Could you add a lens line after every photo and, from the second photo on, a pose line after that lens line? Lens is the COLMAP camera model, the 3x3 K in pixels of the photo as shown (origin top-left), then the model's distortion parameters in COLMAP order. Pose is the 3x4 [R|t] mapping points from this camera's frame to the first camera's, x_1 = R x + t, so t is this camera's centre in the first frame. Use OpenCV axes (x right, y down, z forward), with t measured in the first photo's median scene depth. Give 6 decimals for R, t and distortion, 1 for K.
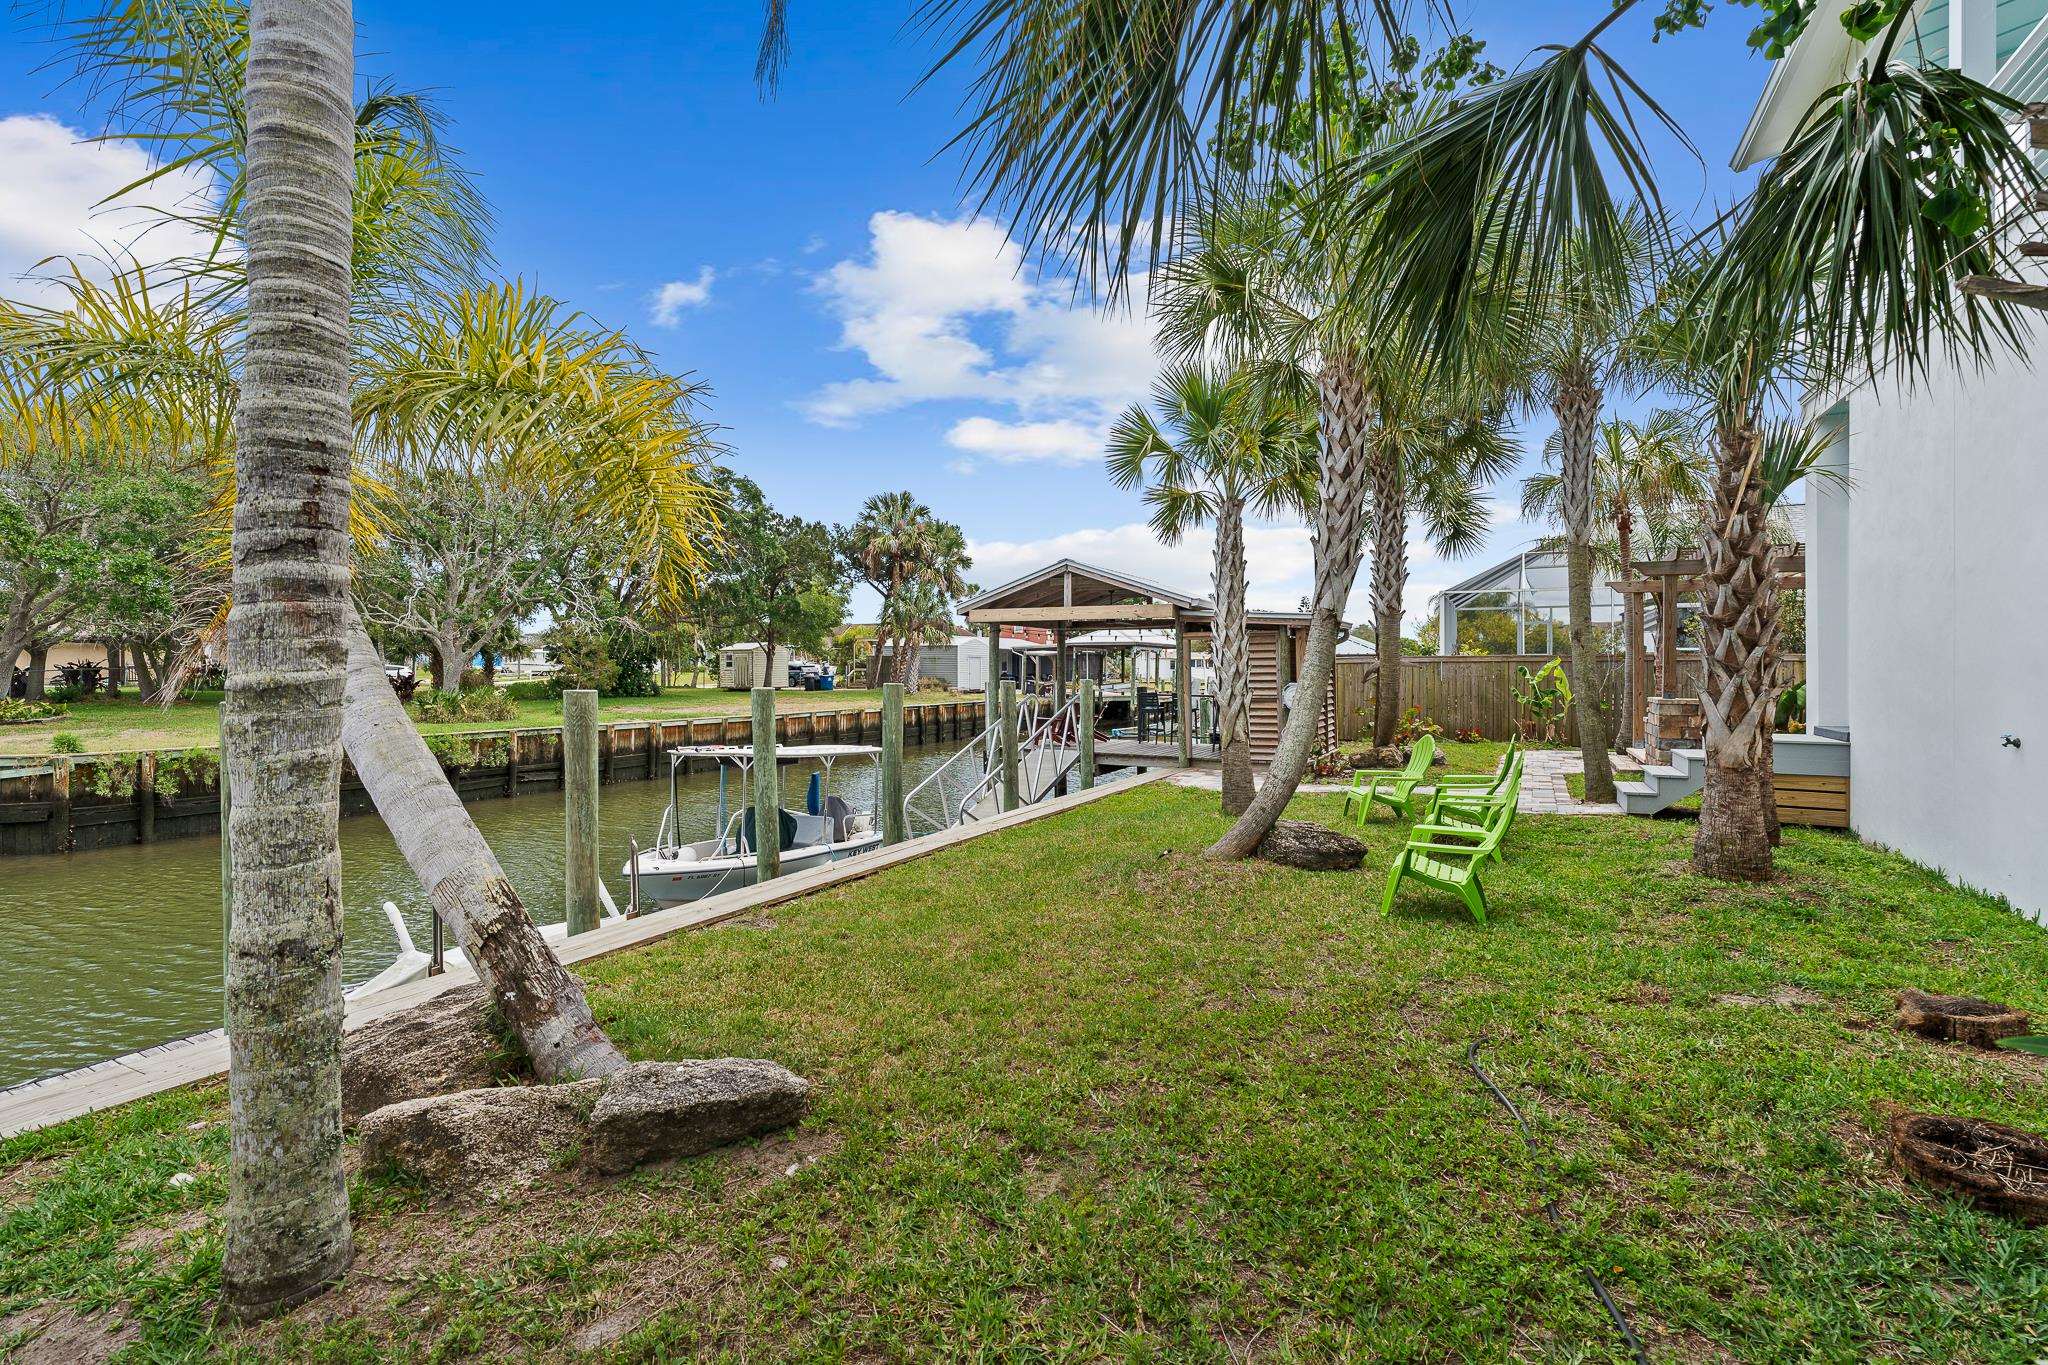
lens RADIAL K [[926.2, 0, 1023.9], [0, 926.2, 670.3], [0, 0, 1]] dist [-0.001321, 0.000650]
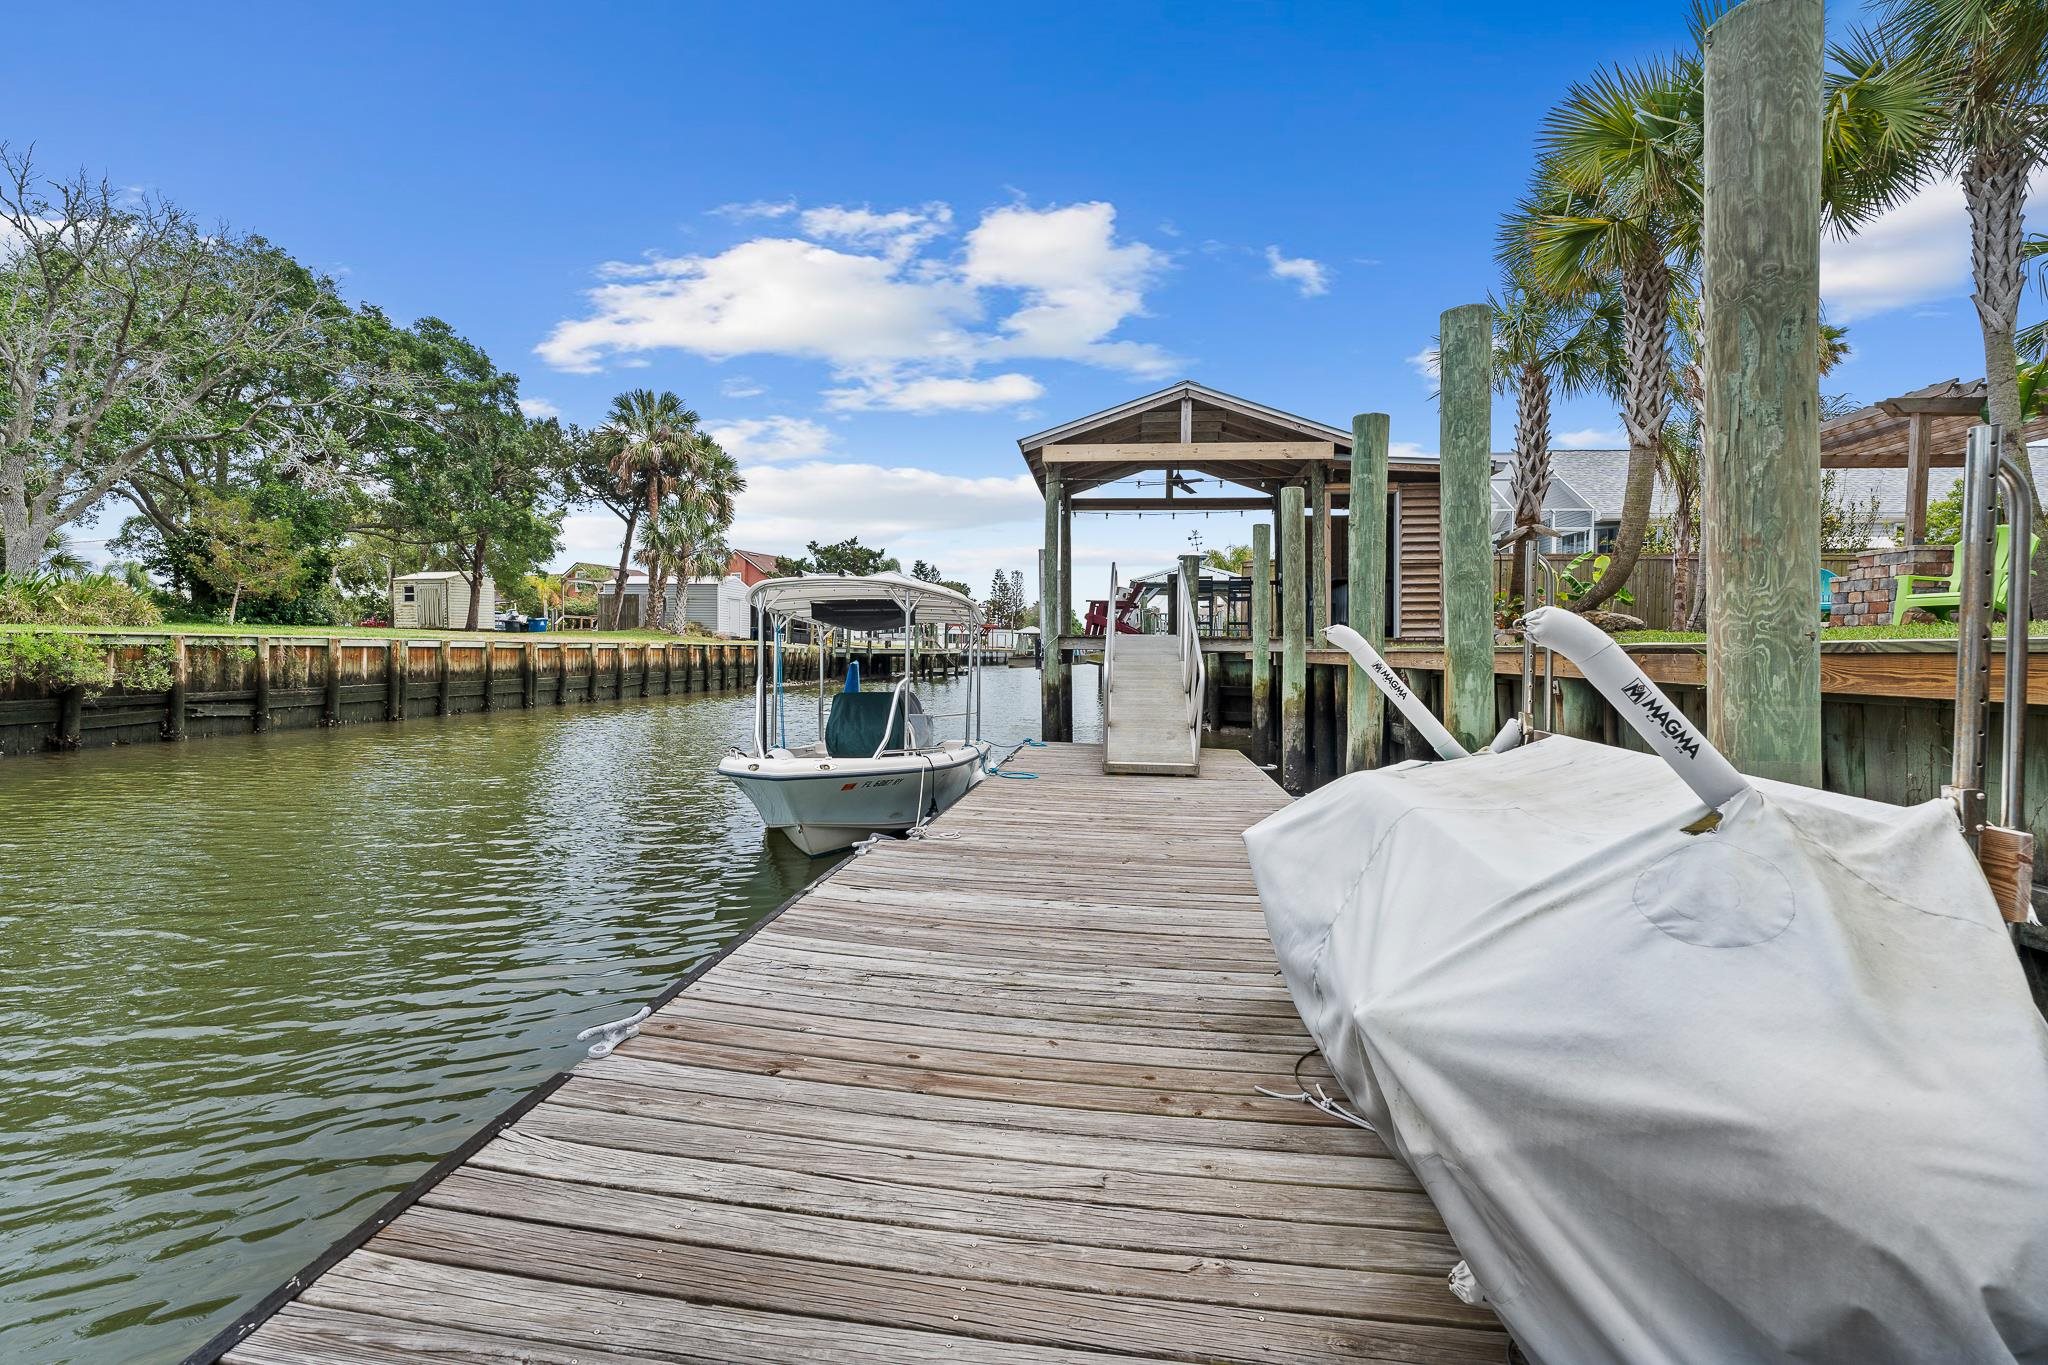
lens RADIAL K [[912.4, 0, 1006.7], [0, 912.4, 678.0], [0, 0, 1]] dist [-0.000374, 0.000146]
pose [[0.937908, -0.001957, 0.346878, -0.128762], [-0.008628, 0.999543, 0.028968, 0.038199], [-0.346777, -0.030163, 0.937463, 0.122801]]
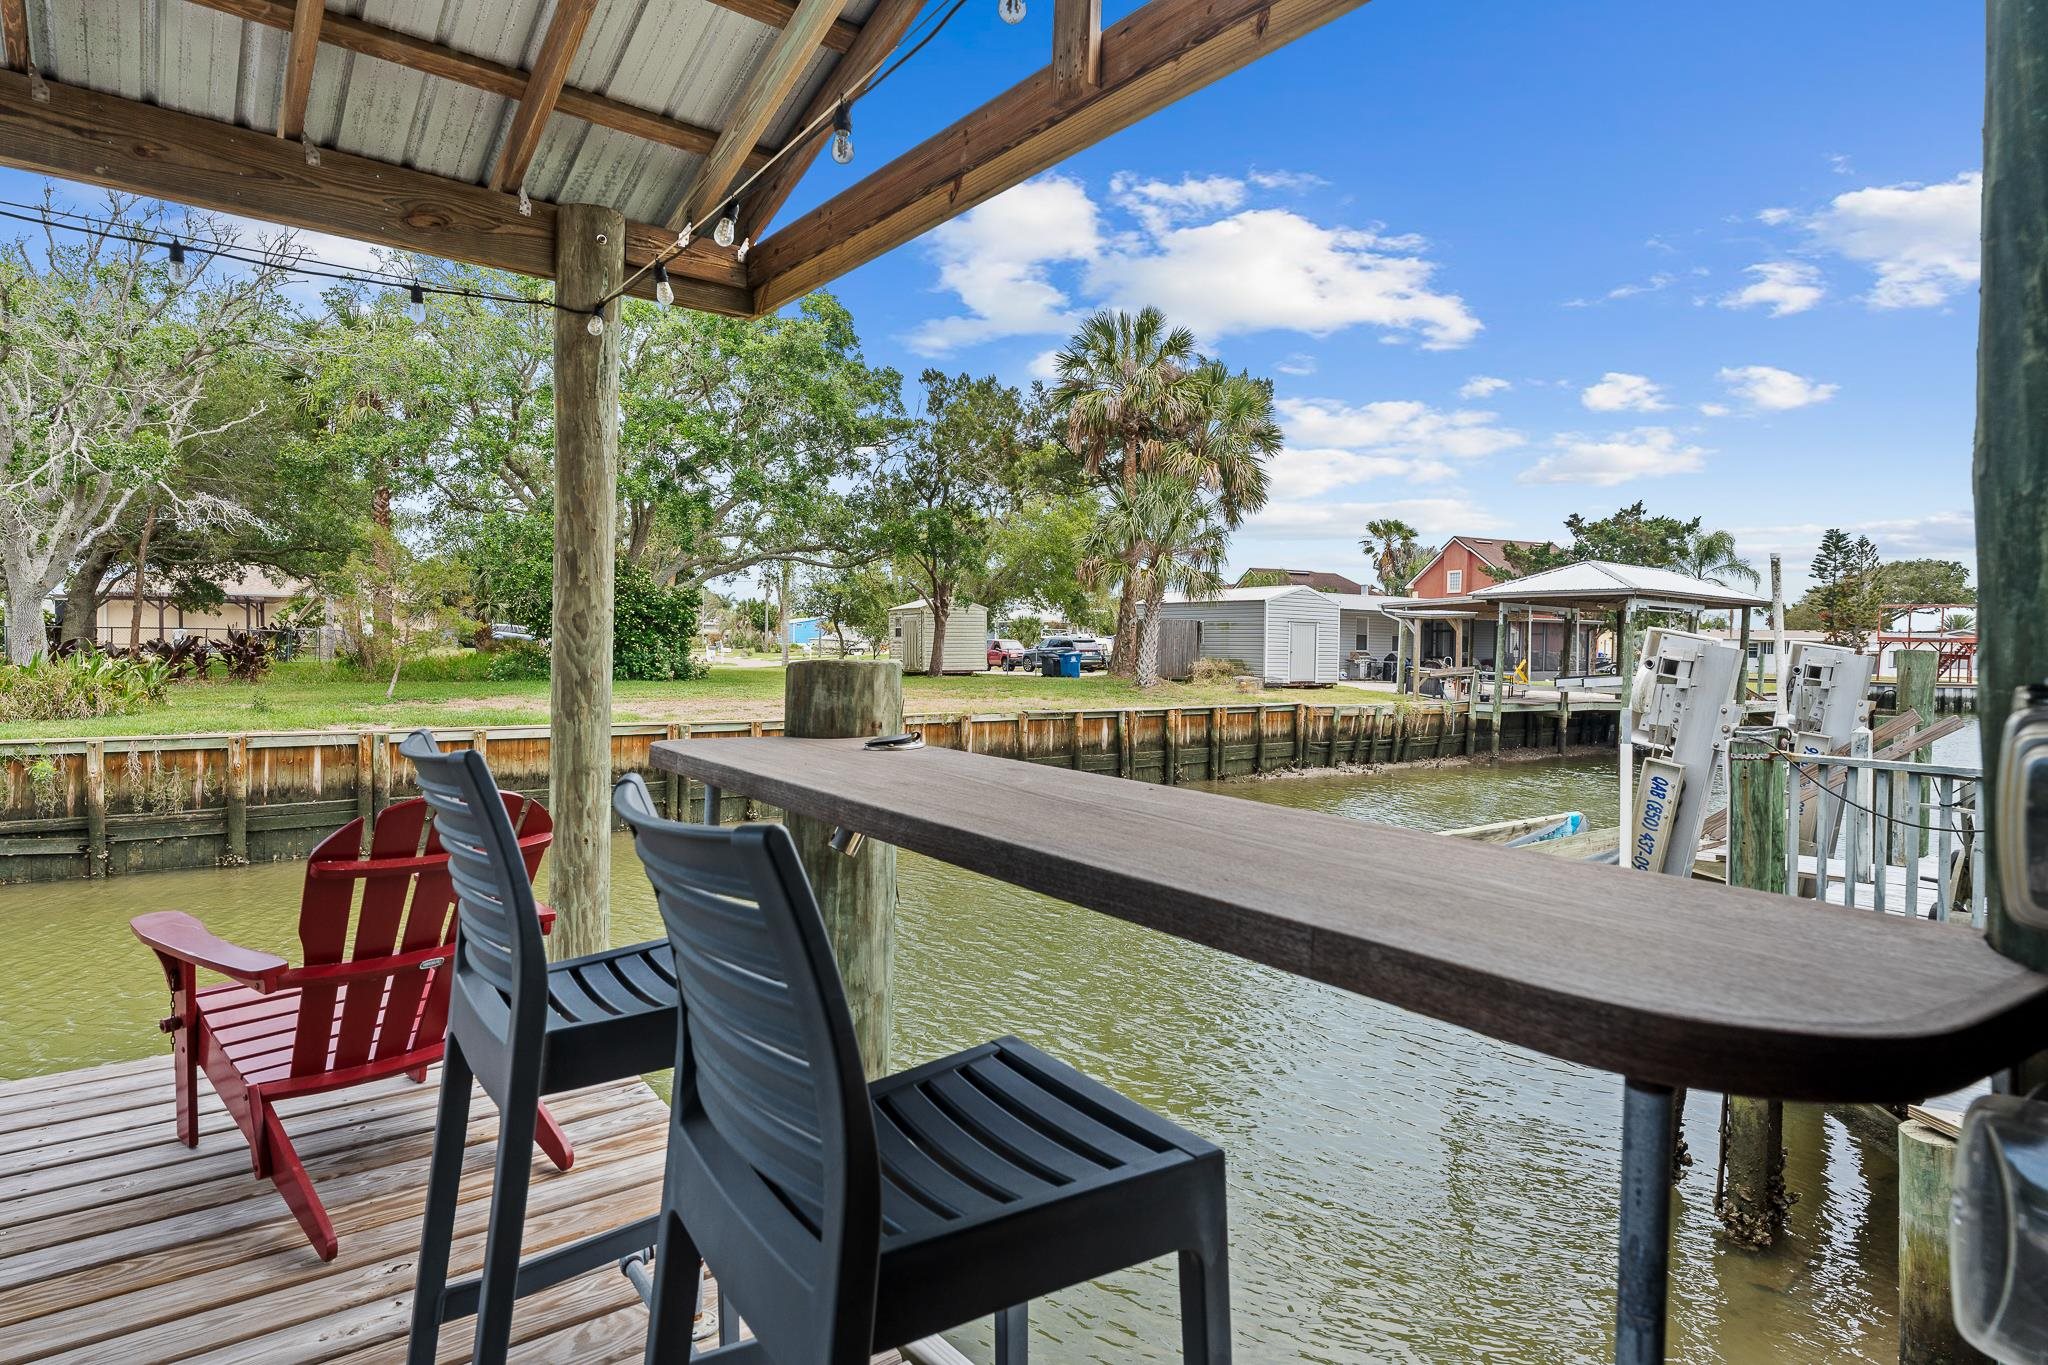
lens RADIAL K [[1116.4, 0, 1025.0], [0, 1116.4, 675.6], [0, 0, 1]] dist [0.000522, -0.001856]
pose [[0.912261, 0.020758, -0.409082, 0.078589], [-0.013819, 0.999706, 0.019911, 0.007379], [0.409376, -0.012511, 0.912280, 0.388628]]
